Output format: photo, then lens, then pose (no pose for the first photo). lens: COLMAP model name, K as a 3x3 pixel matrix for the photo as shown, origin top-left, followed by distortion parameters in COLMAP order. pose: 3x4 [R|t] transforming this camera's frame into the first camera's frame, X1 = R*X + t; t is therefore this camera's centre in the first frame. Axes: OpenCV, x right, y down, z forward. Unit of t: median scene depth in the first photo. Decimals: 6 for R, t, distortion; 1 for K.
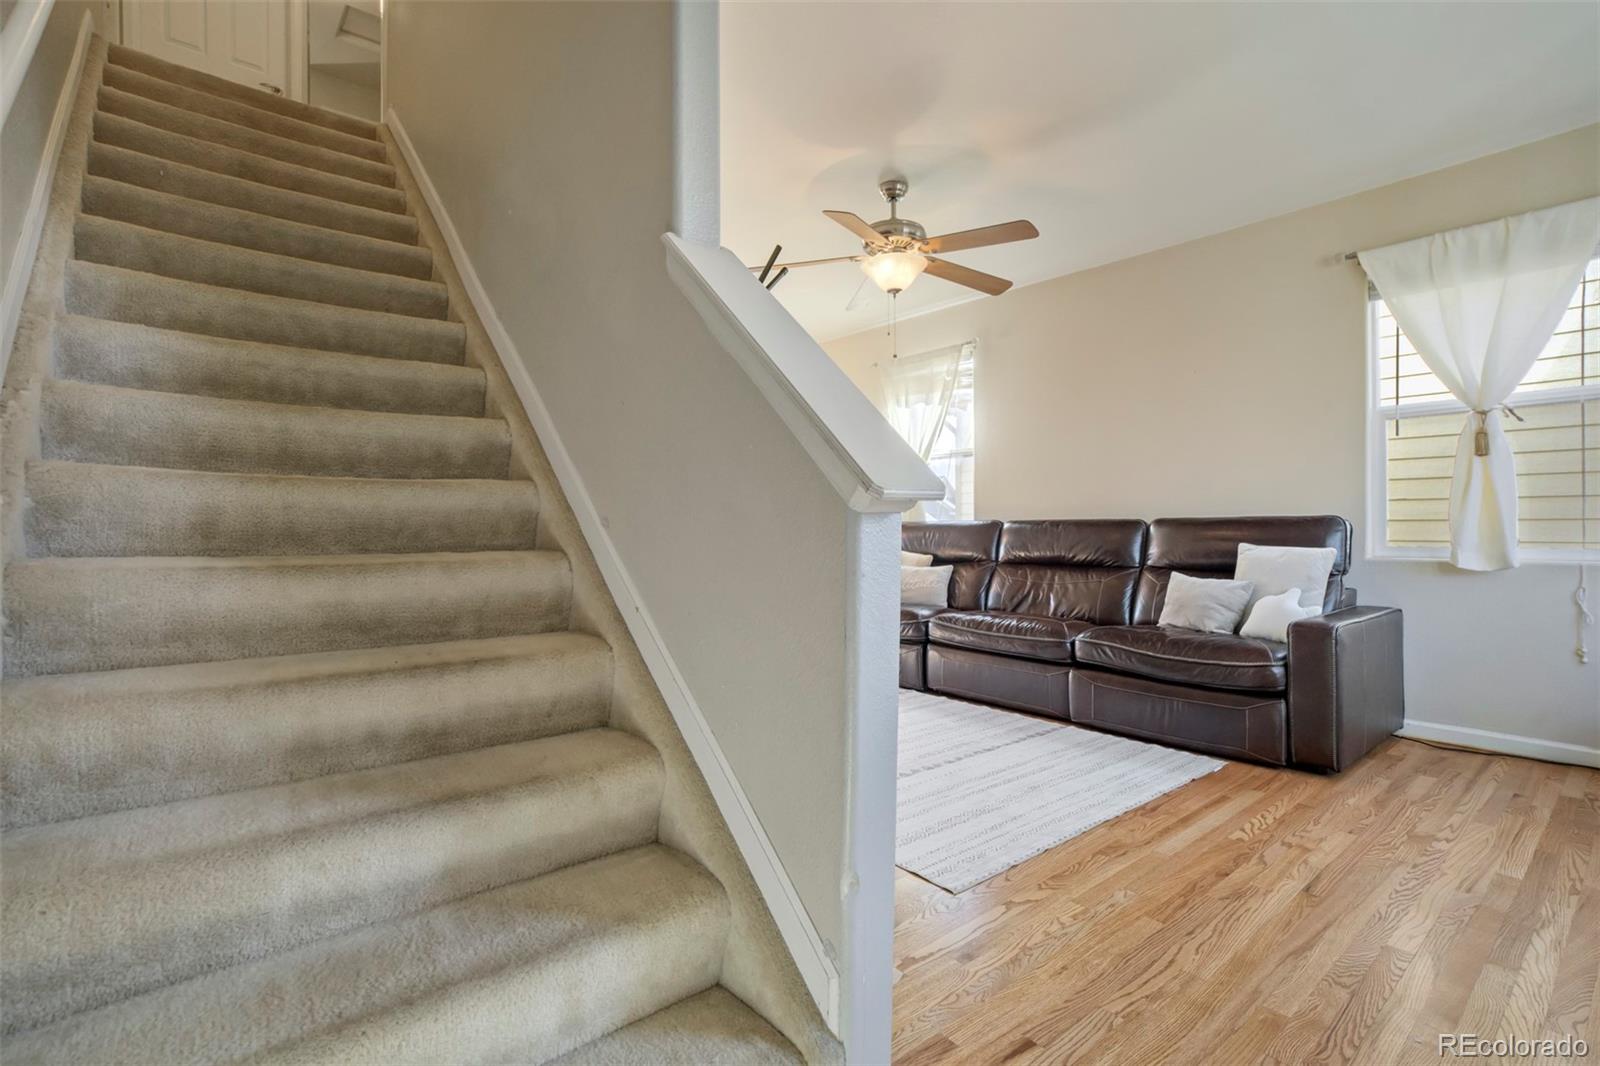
lens RADIAL K [[748.4, 0, 810.6], [0, 748.4, 534.6], [0, 0, 1]] dist [-0.030028, 0.019579]
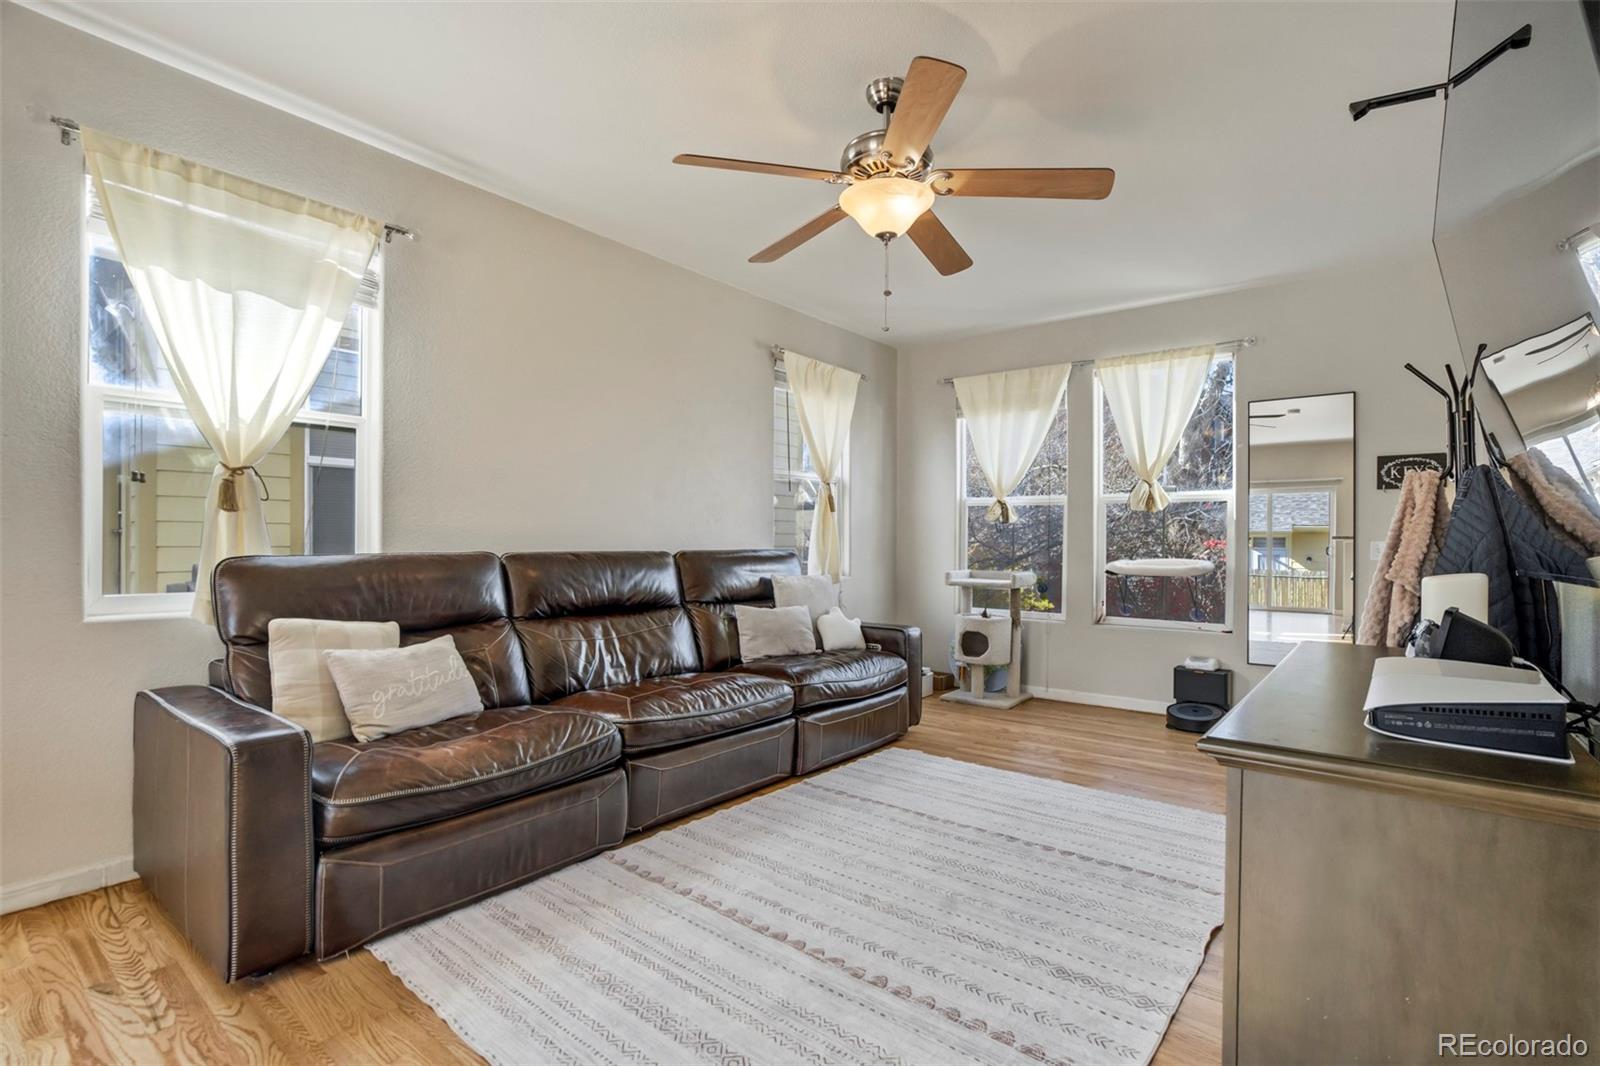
lens RADIAL K [[750.9, 0, 807.9], [0, 750.9, 539.4], [0, 0, 1]] dist [-0.037545, 0.021939]
pose [[-0.198905, 0.006643, 0.979996, -0.594855], [0.005105, 0.999970, -0.005742, -0.035489], [-0.980006, 0.003861, -0.198933, 1.261153]]
